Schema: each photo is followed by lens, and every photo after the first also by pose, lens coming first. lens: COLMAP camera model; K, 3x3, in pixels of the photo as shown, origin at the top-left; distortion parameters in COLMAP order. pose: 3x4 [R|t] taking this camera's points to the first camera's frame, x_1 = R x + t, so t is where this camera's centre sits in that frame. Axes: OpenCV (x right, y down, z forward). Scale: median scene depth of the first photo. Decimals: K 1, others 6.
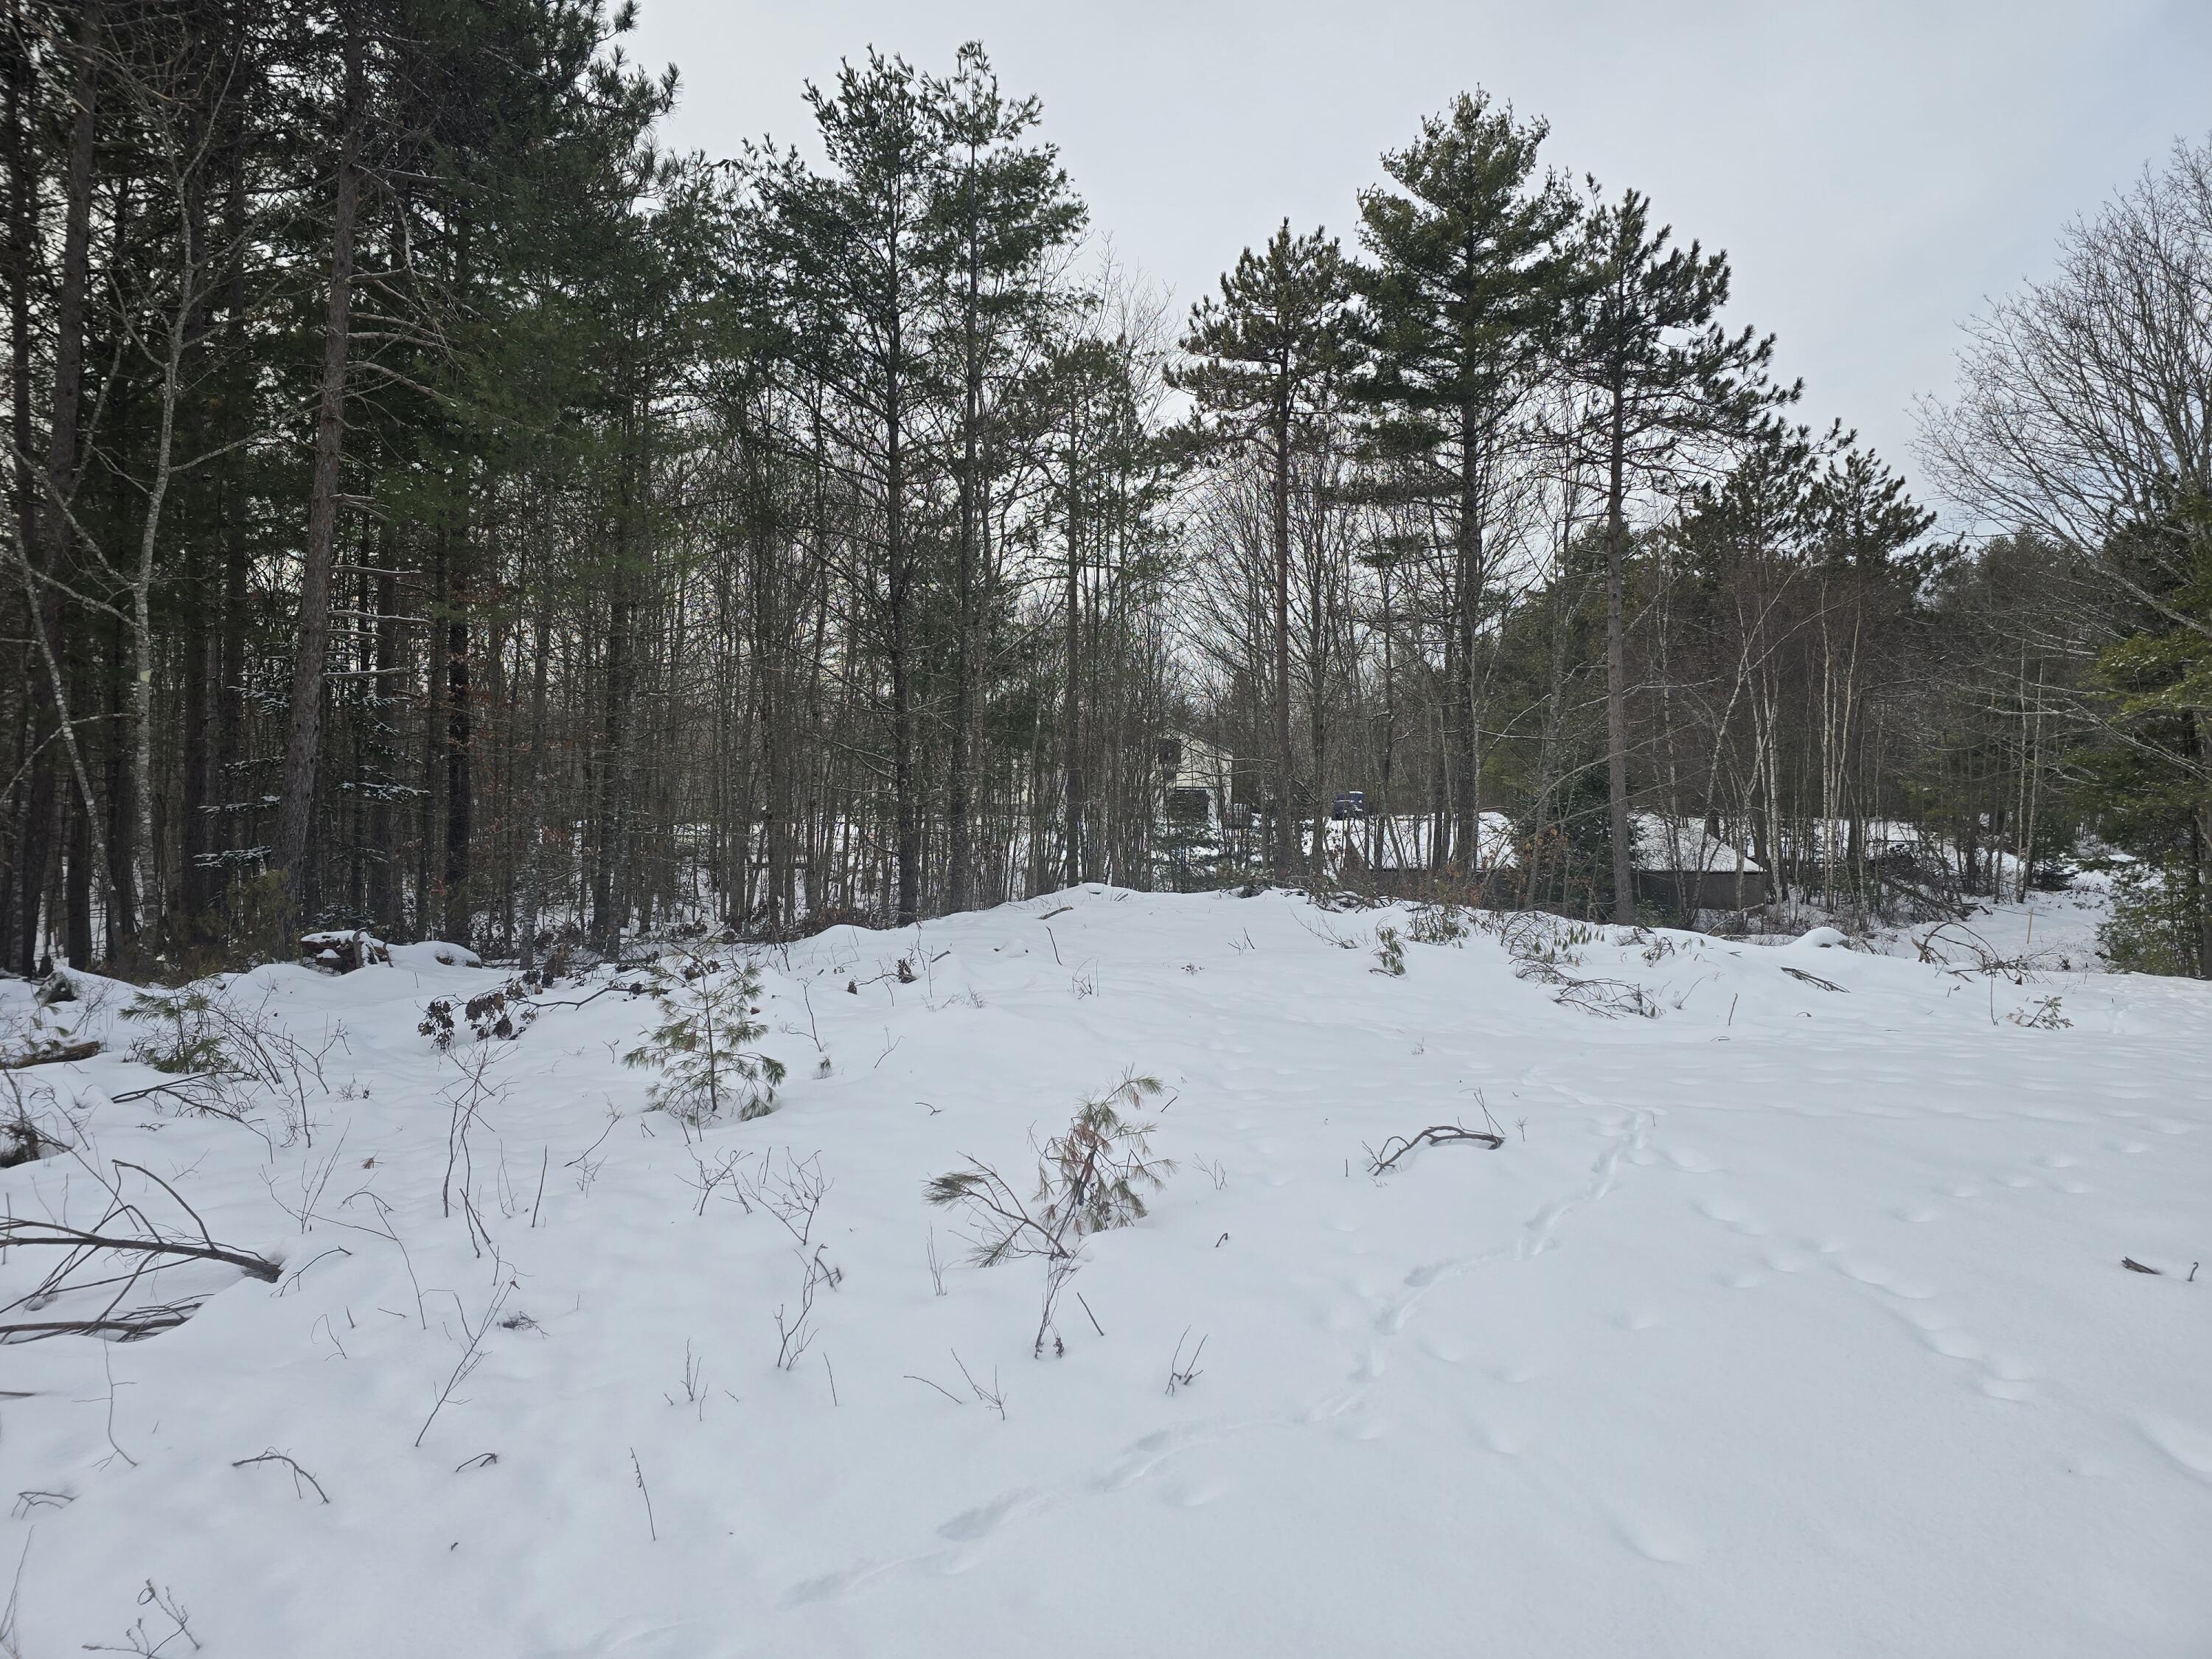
lens RADIAL K [[1468.5, 0, 1105.6], [0, 1468.5, 806.5], [0, 0, 1]] dist [0.079937, -0.080622]
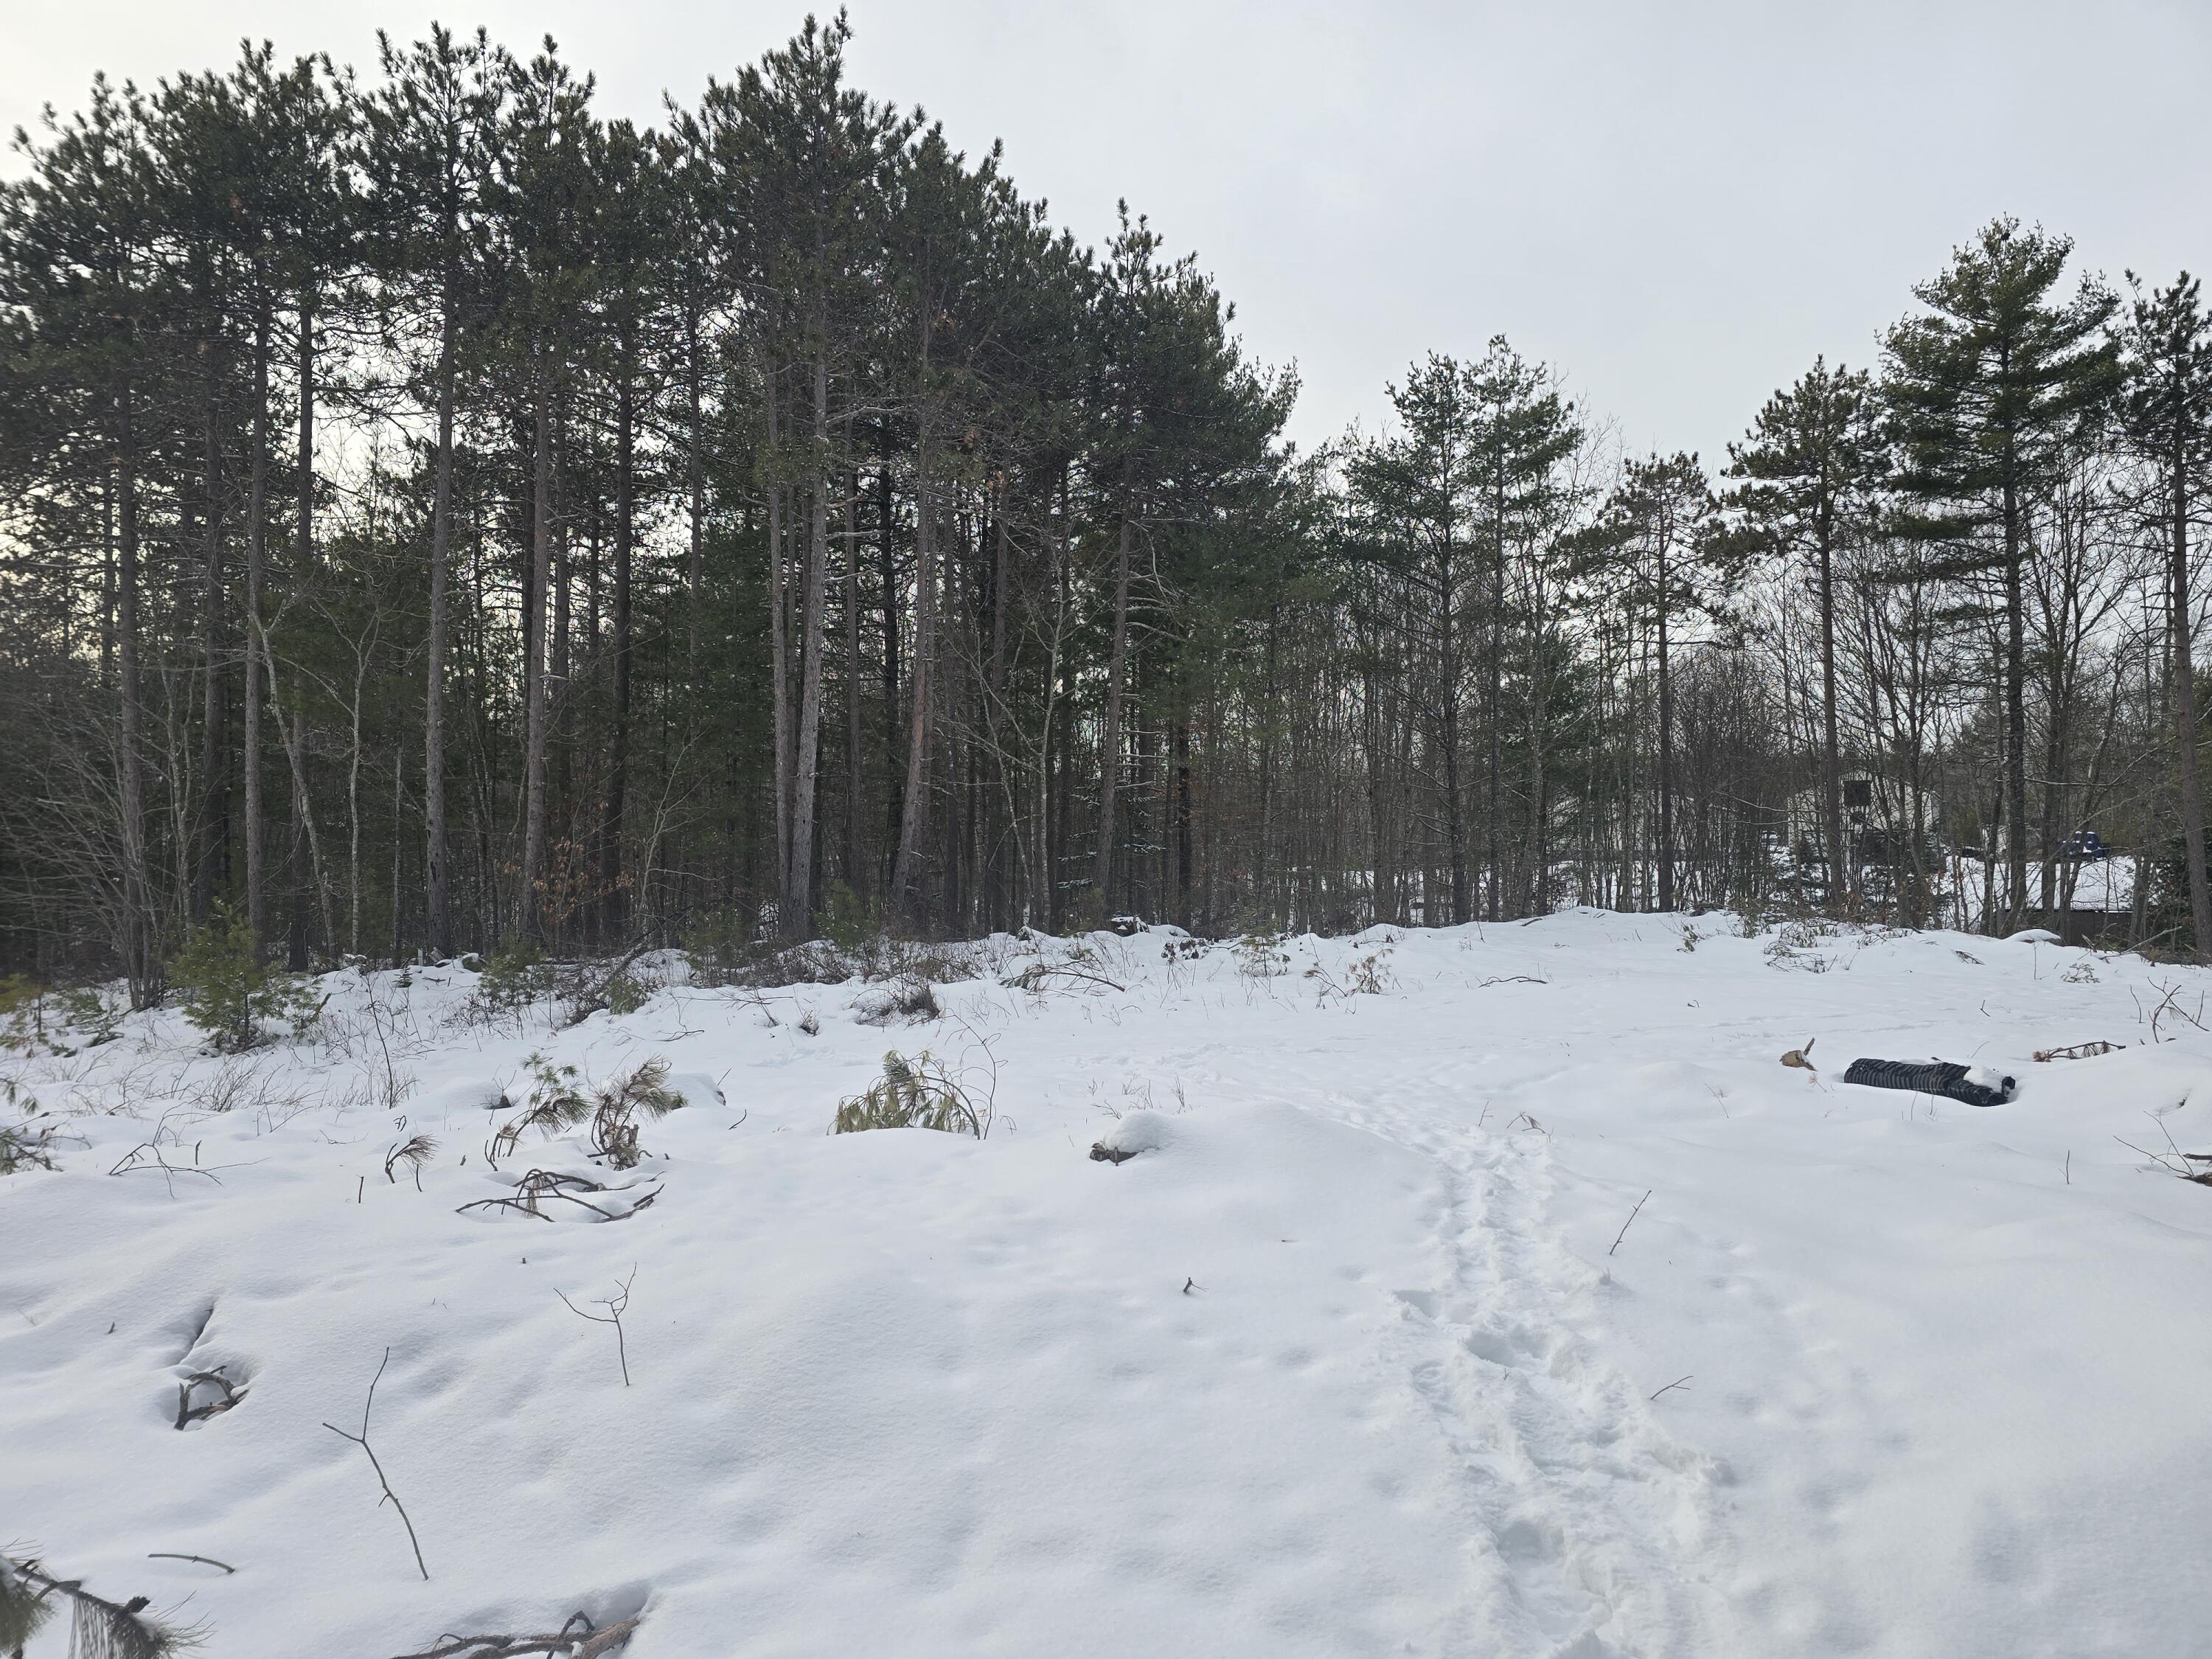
lens RADIAL K [[1470.9, 0, 1109.9], [0, 1470.9, 810.7], [0, 0, 1]] dist [0.086258, -0.089378]
pose [[0.891228, -0.024413, -0.452898, 0.222456], [0.010564, 0.999397, -0.033085, 0.002042], [0.453433, 0.024702, 0.890948, -0.471272]]
